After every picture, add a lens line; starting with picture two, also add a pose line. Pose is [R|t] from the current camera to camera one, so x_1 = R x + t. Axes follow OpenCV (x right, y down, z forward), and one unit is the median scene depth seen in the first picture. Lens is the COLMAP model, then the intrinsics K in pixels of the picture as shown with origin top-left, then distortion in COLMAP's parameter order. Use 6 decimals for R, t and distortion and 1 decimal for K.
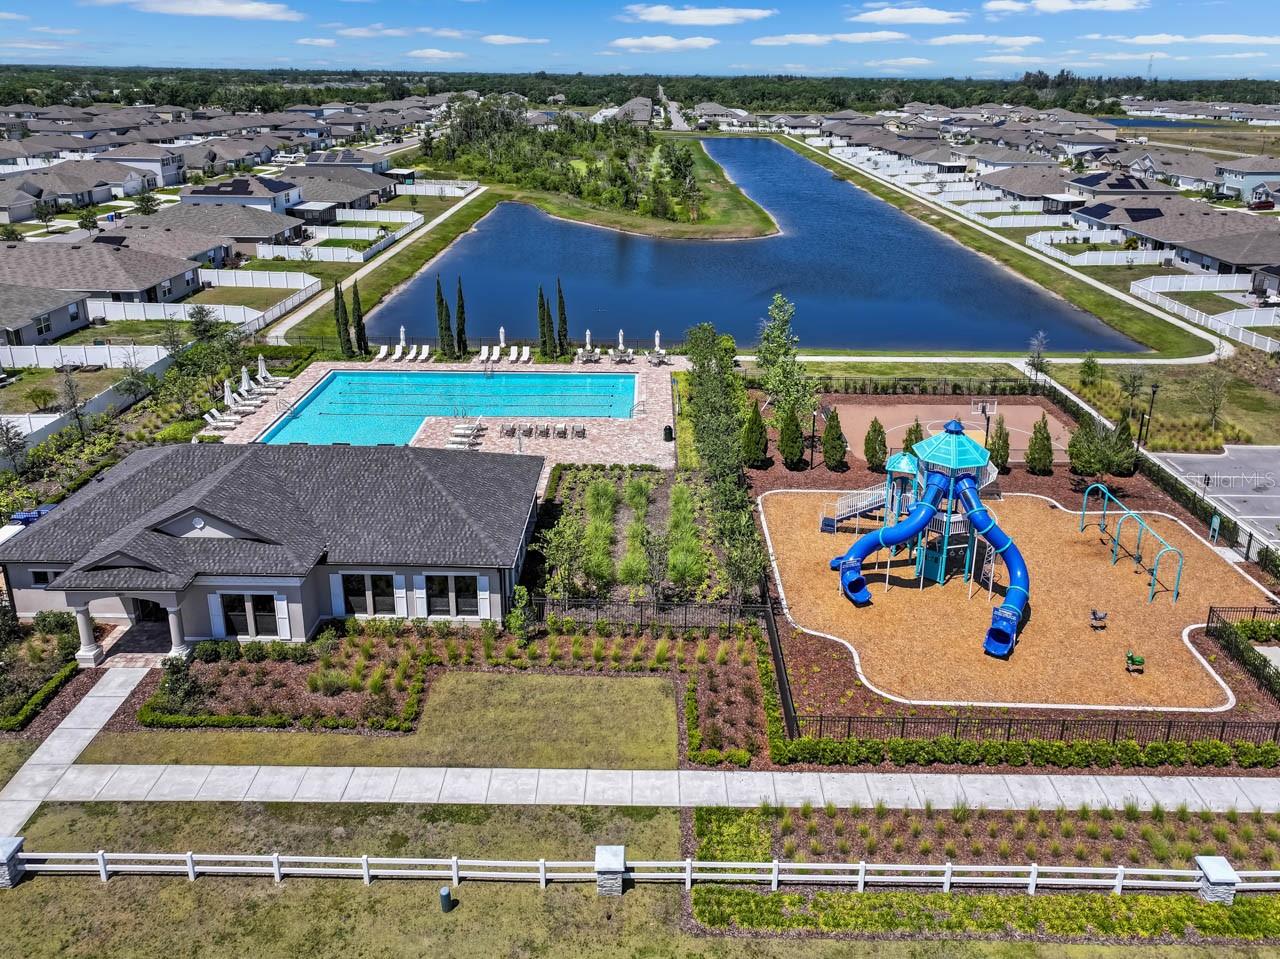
lens RADIAL K [[948.2, 0, 636.6], [0, 948.2, 497.9], [0, 0, 1]] dist [0.004392, 0.003516]
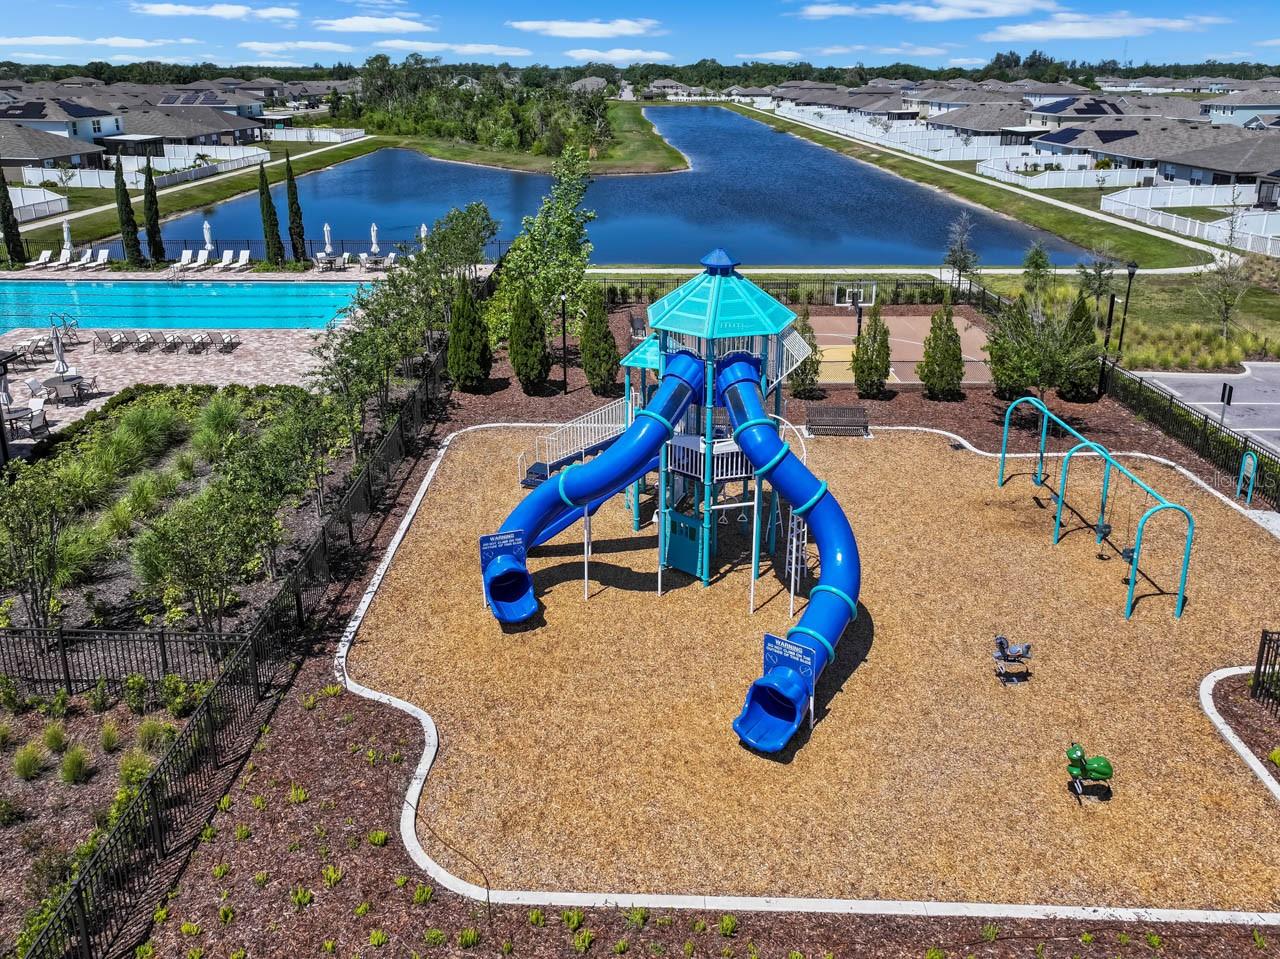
lens RADIAL K [[896.5, 0, 640.0], [0, 896.5, 479.5], [0, 0, 1]] dist [0.006498, 0.000768]
pose [[0.999961, -0.005167, -0.007230, 0.185681], [0.004983, 0.999670, -0.025210, 0.031079], [0.007358, 0.025173, 0.999656, 0.337852]]
